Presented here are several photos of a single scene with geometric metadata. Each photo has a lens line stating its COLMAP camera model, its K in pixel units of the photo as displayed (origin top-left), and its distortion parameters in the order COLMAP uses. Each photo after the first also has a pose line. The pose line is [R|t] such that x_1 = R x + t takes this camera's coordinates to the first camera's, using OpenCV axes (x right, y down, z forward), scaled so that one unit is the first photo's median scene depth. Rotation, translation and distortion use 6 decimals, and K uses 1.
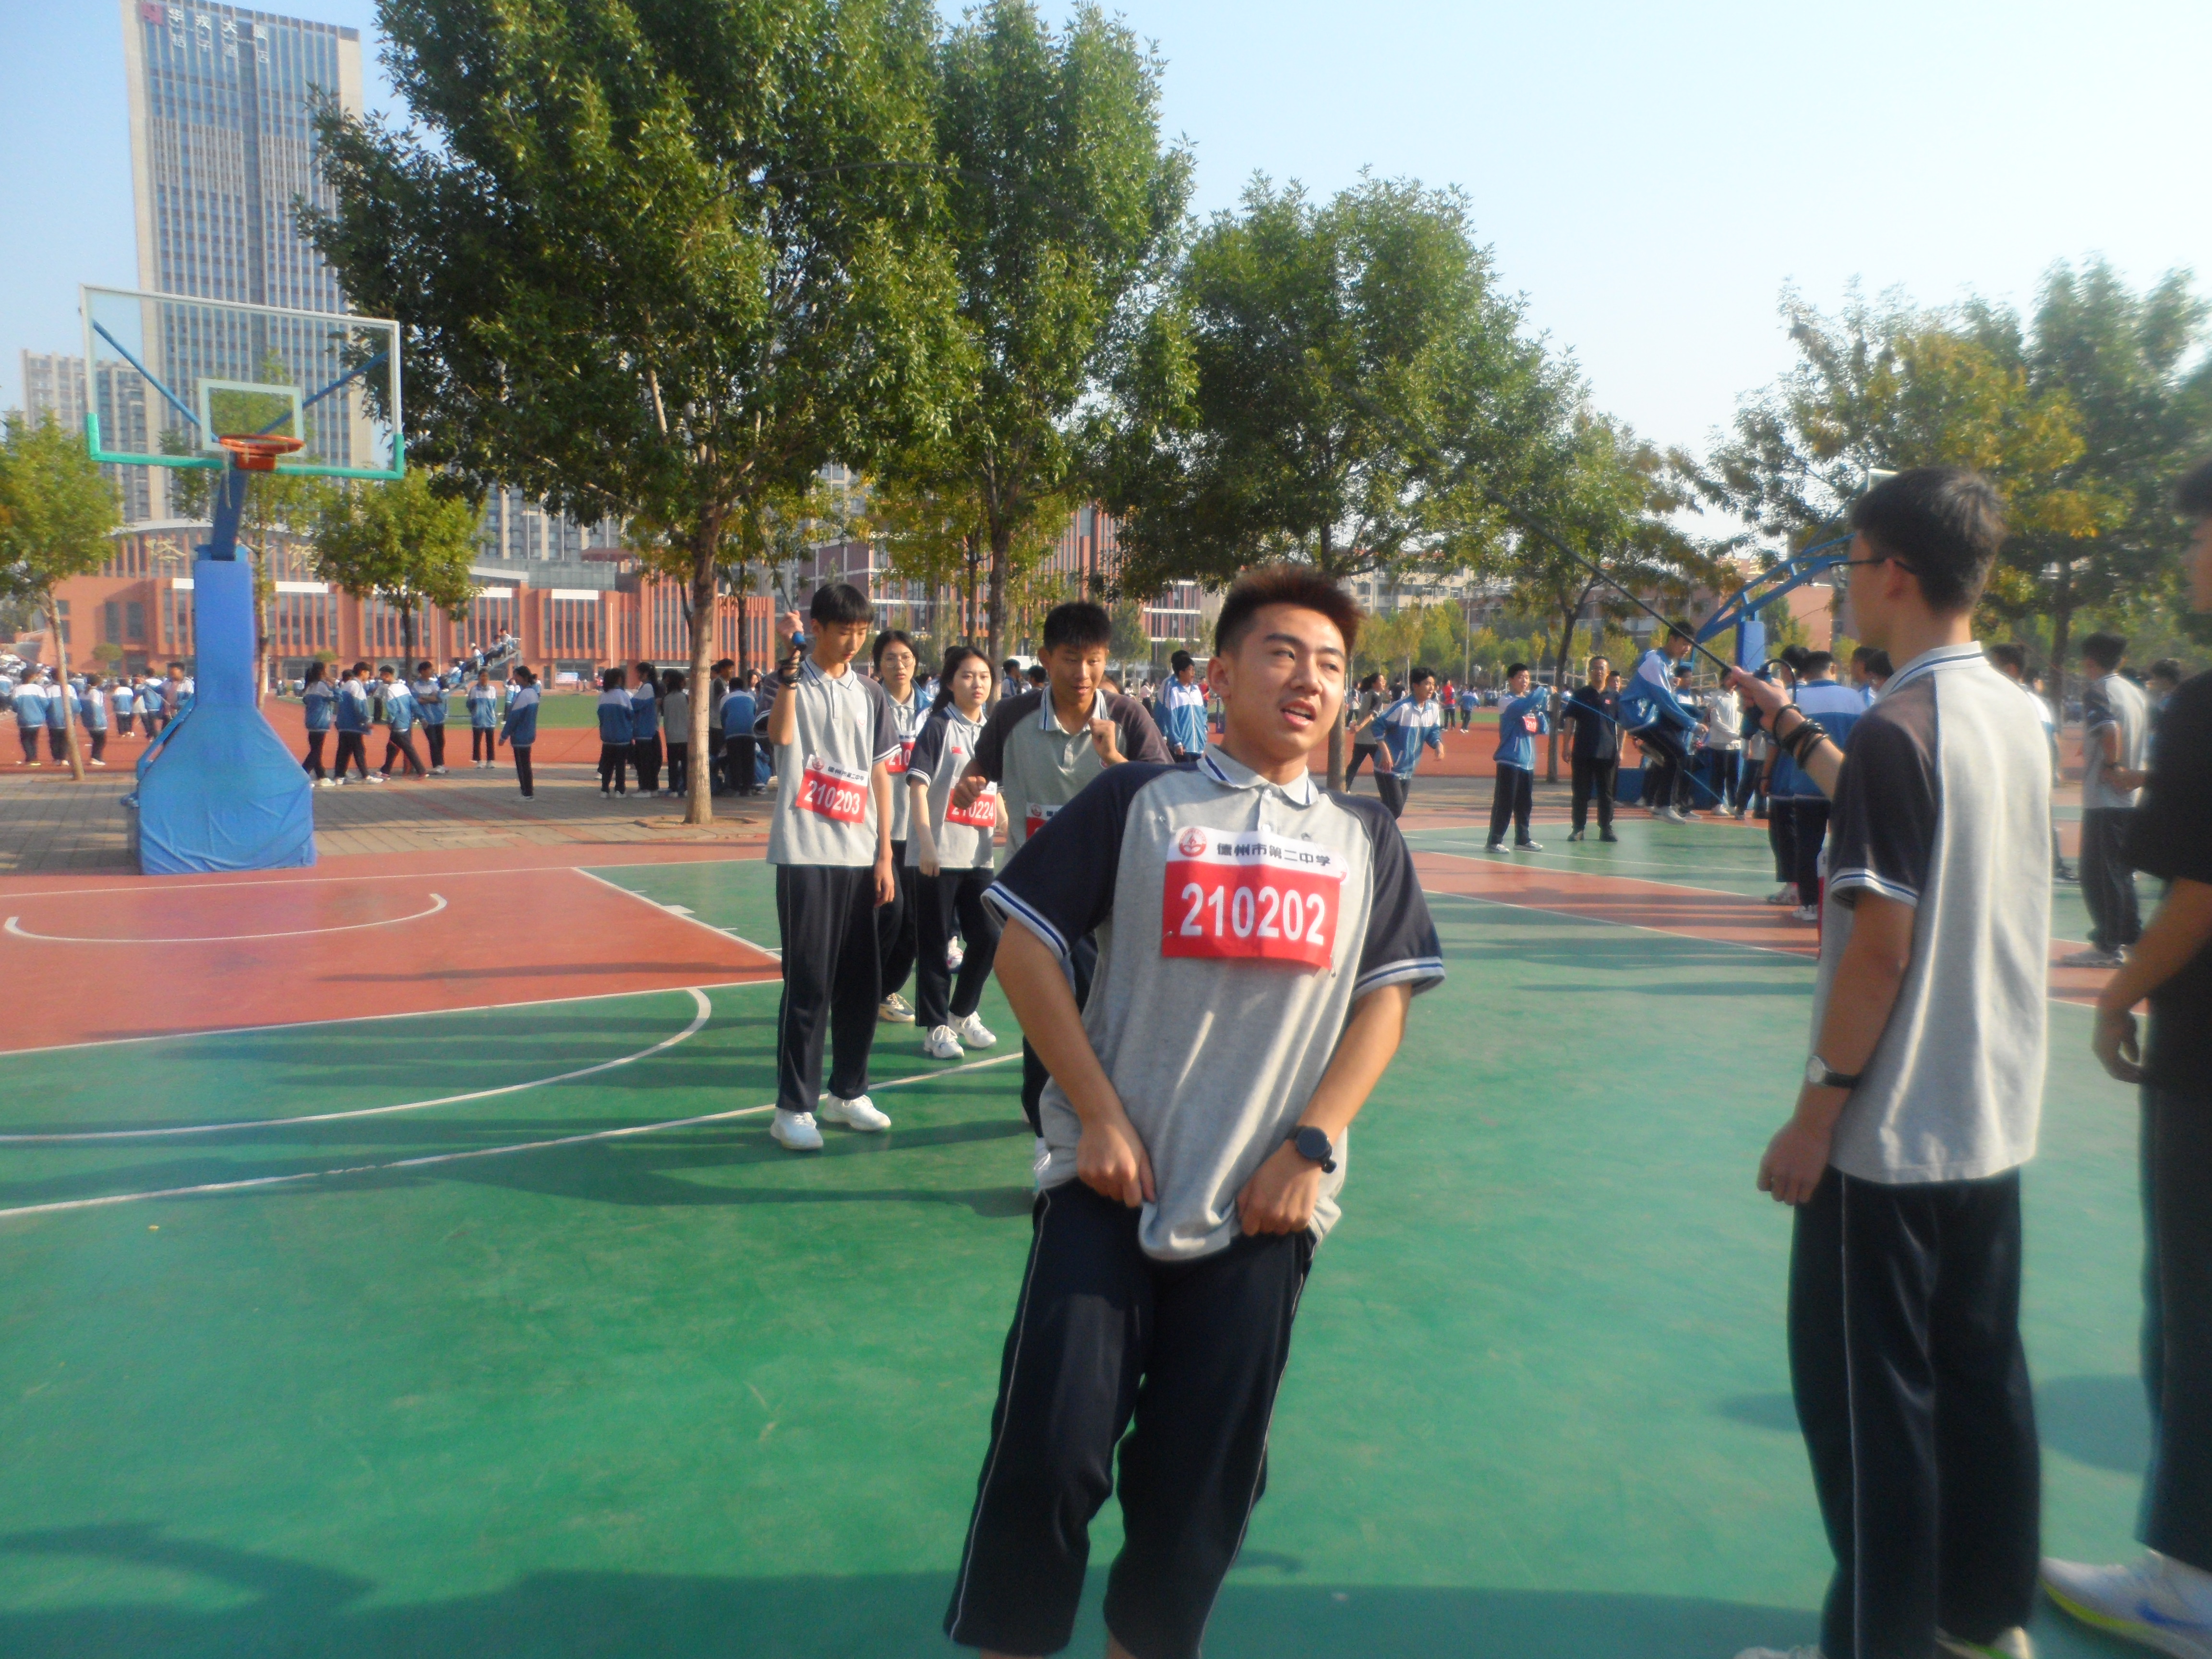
lens RADIAL K [[1792.5, 0, 1106.0], [0, 1792.5, 829.5], [0, 0, 1]] dist [-0.082303, 0.209670]
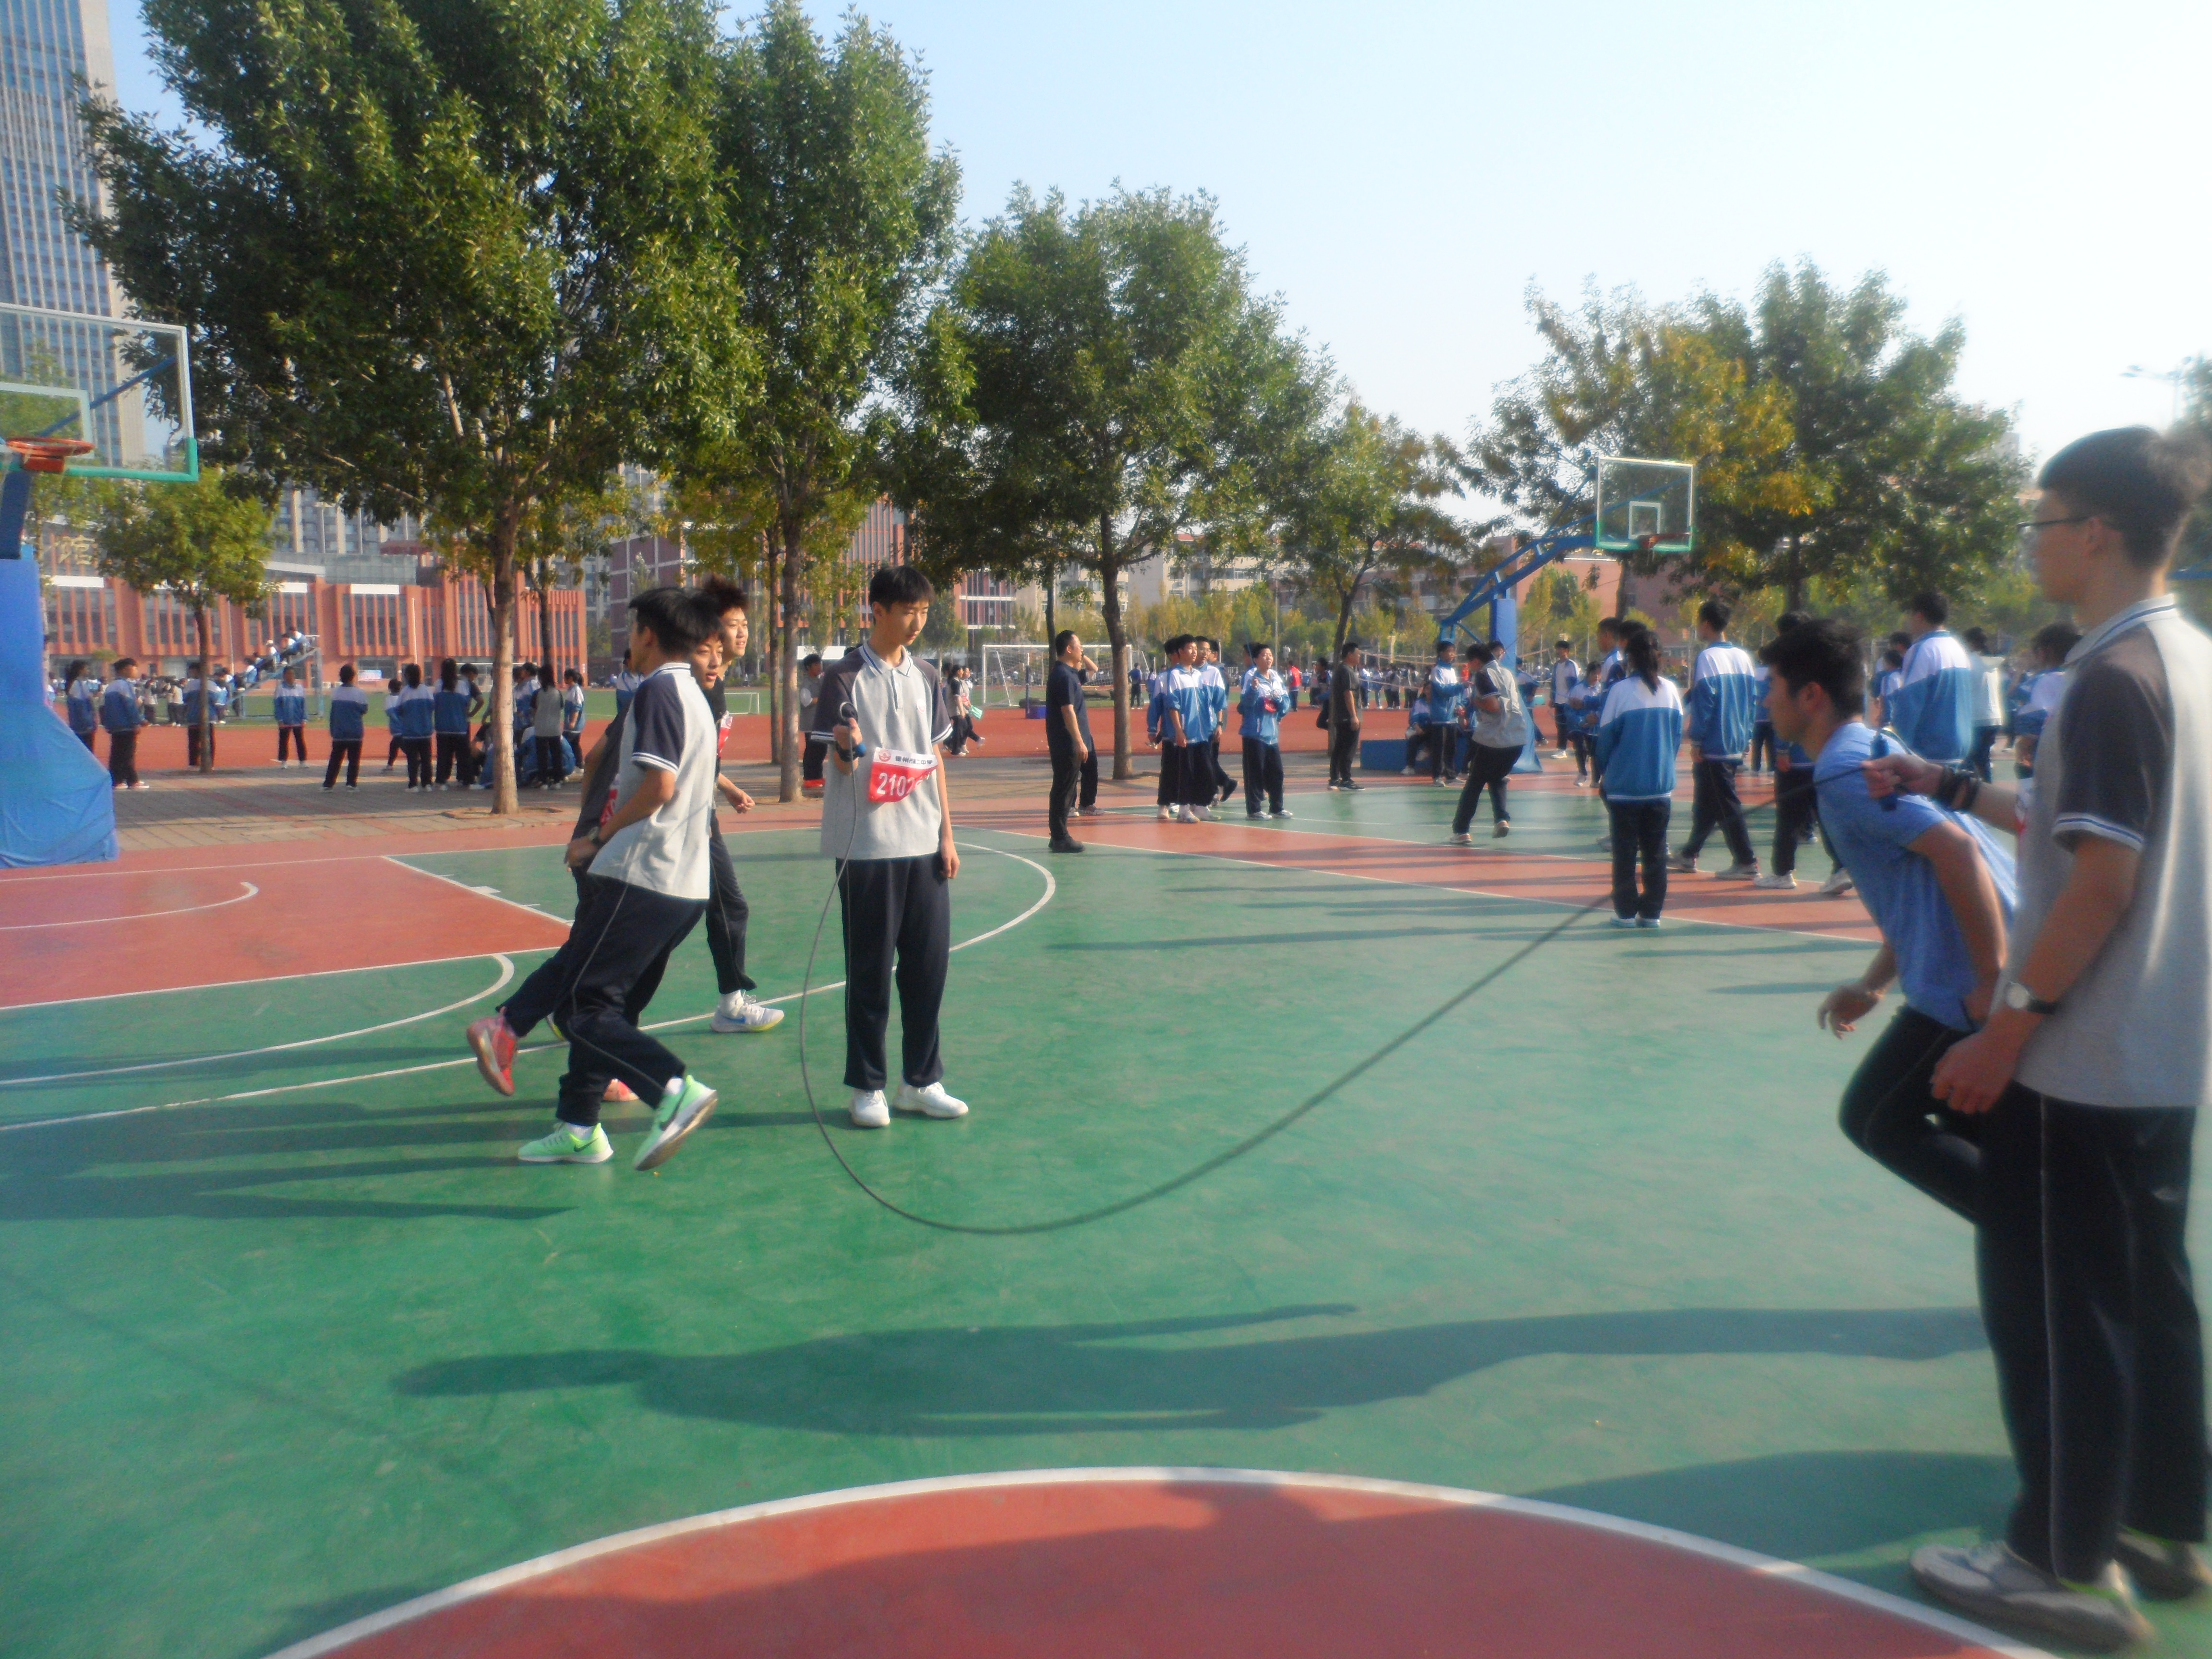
lens RADIAL K [[1896.7, 0, 1108.5], [0, 1896.7, 852.3], [0, 0, 1]] dist [-0.002629, 0.067140]
pose [[0.996857, -0.027060, 0.074462, 0.036528], [0.026036, 0.999553, 0.014690, 0.012277], [-0.074827, -0.012705, 0.997116, -0.121328]]
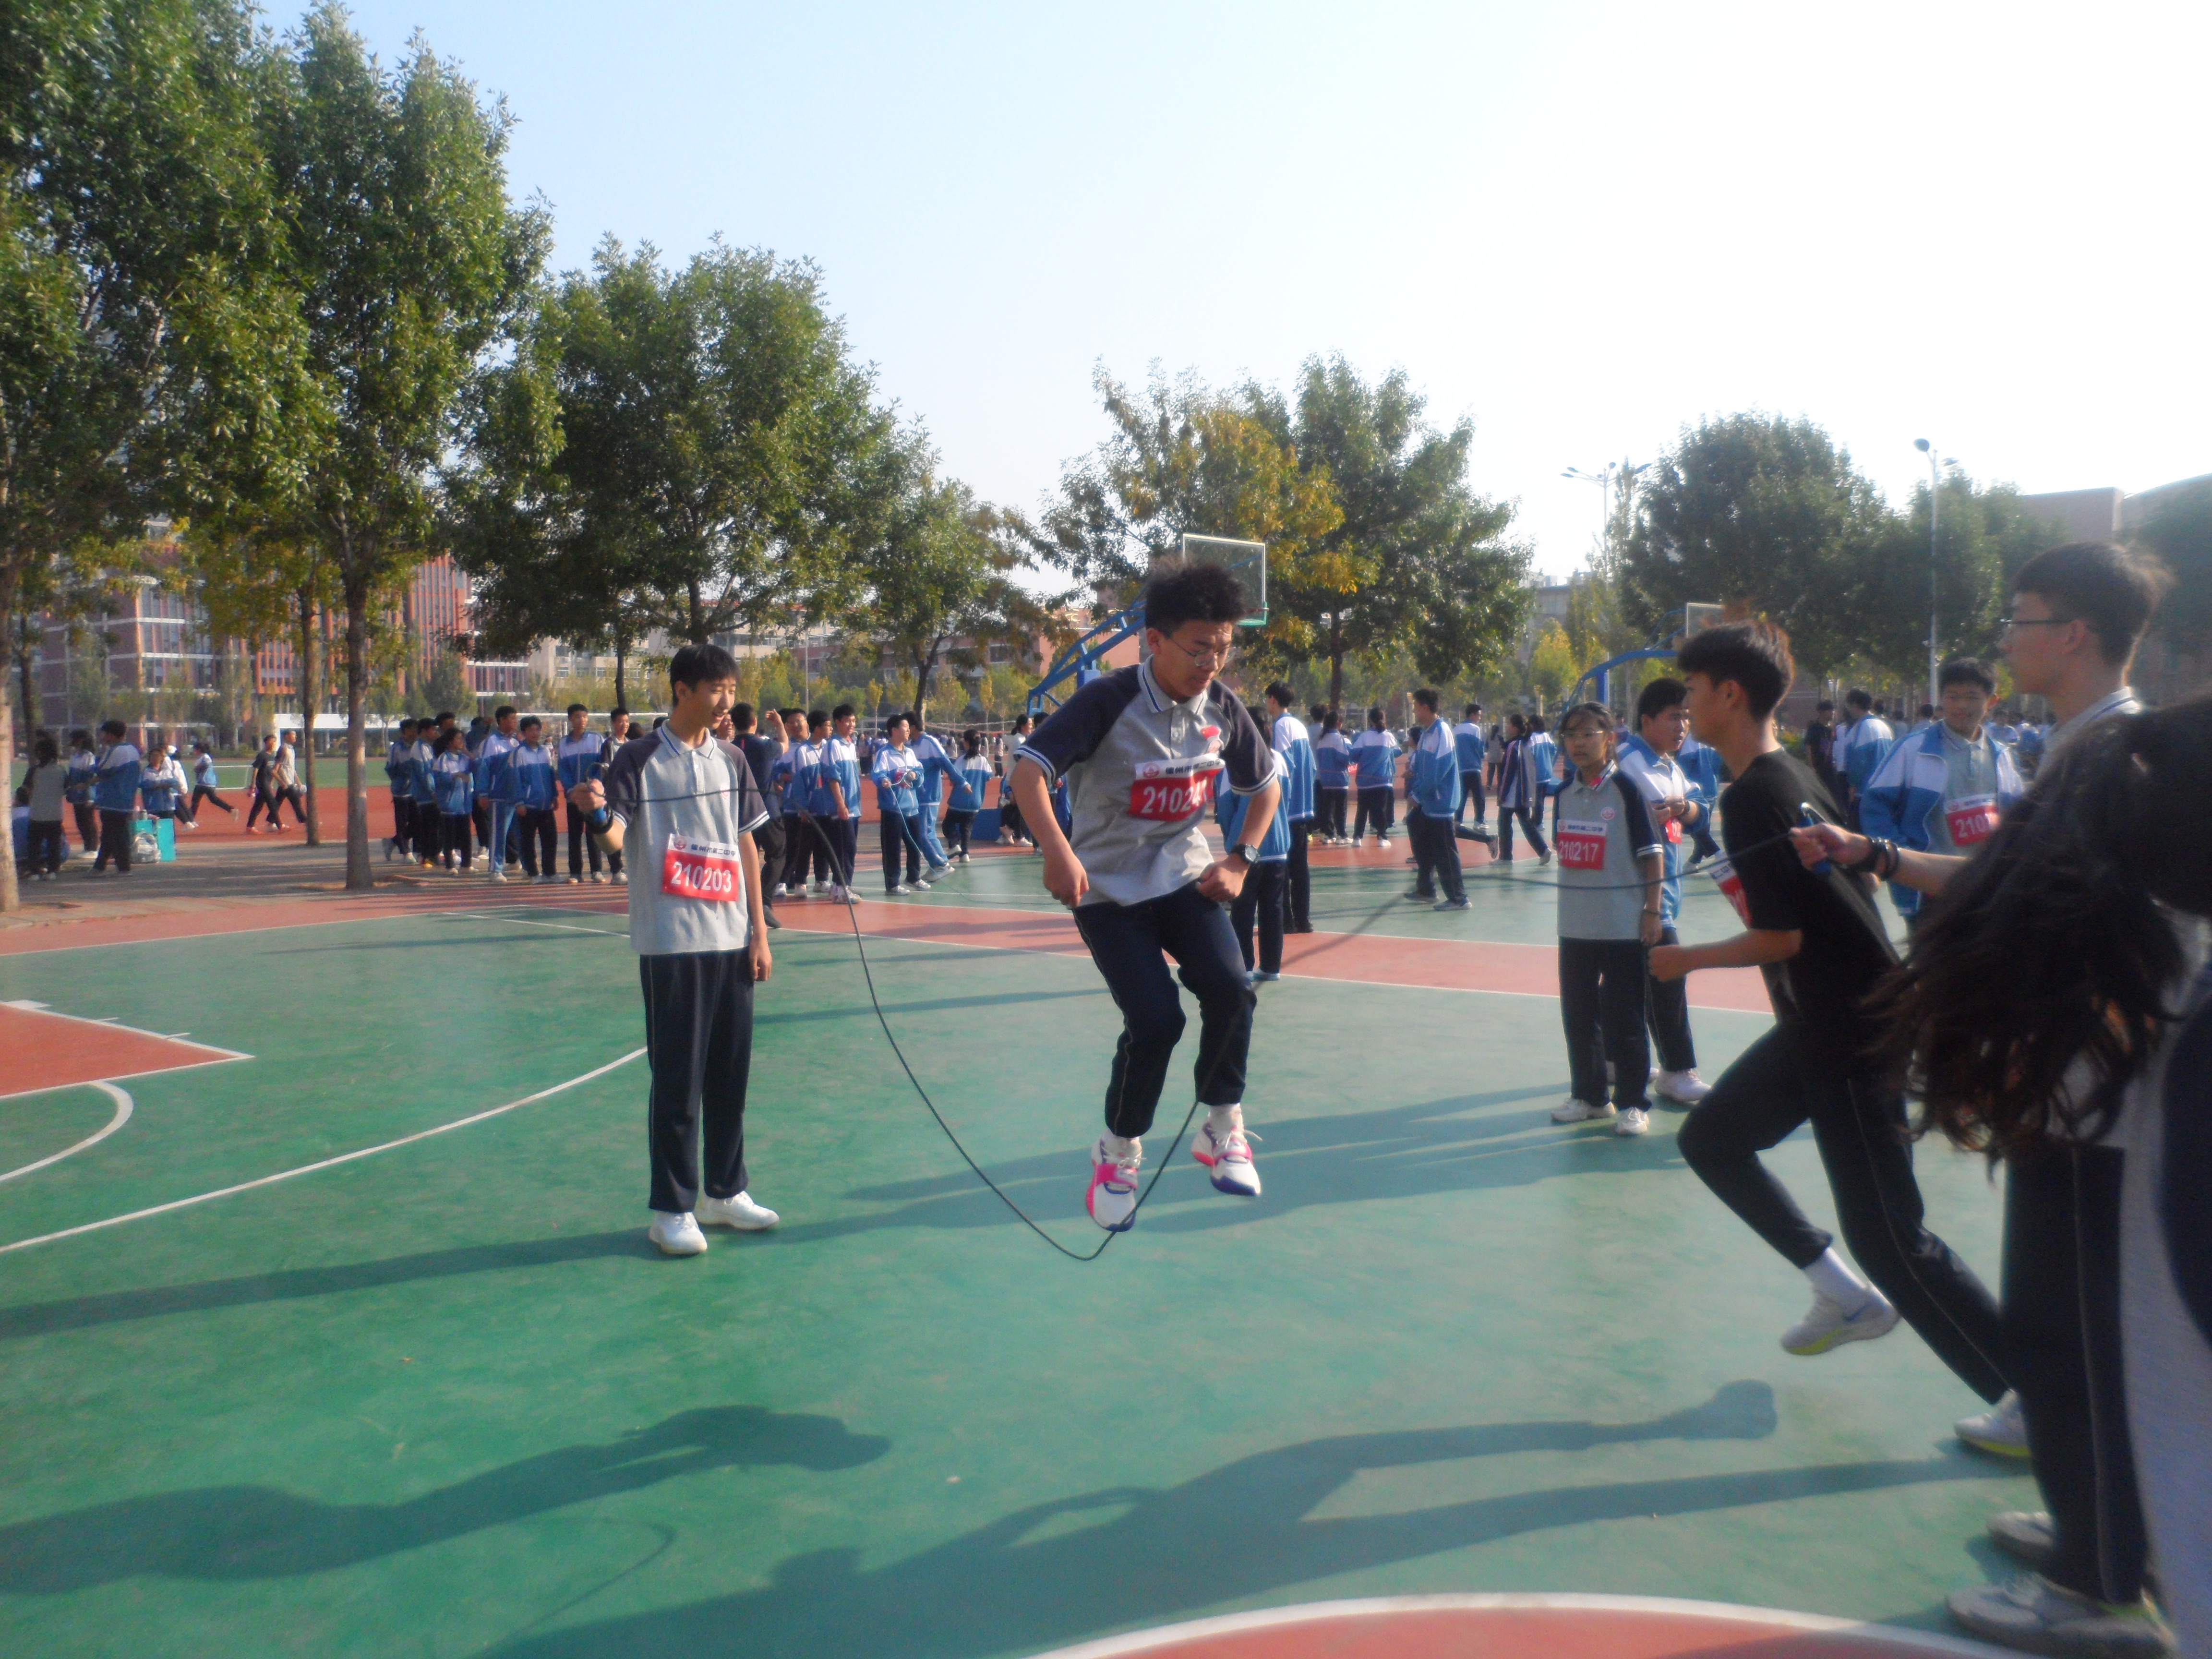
lens RADIAL K [[1876.9, 0, 1043.9], [0, 1876.9, 841.6], [0, 0, 1]] dist [0.000638, 0.171835]
pose [[0.938200, -0.045783, 0.343053, -0.064263], [0.053058, 0.998521, -0.011846, 0.000969], [-0.342003, 0.029315, 0.939242, -0.072413]]
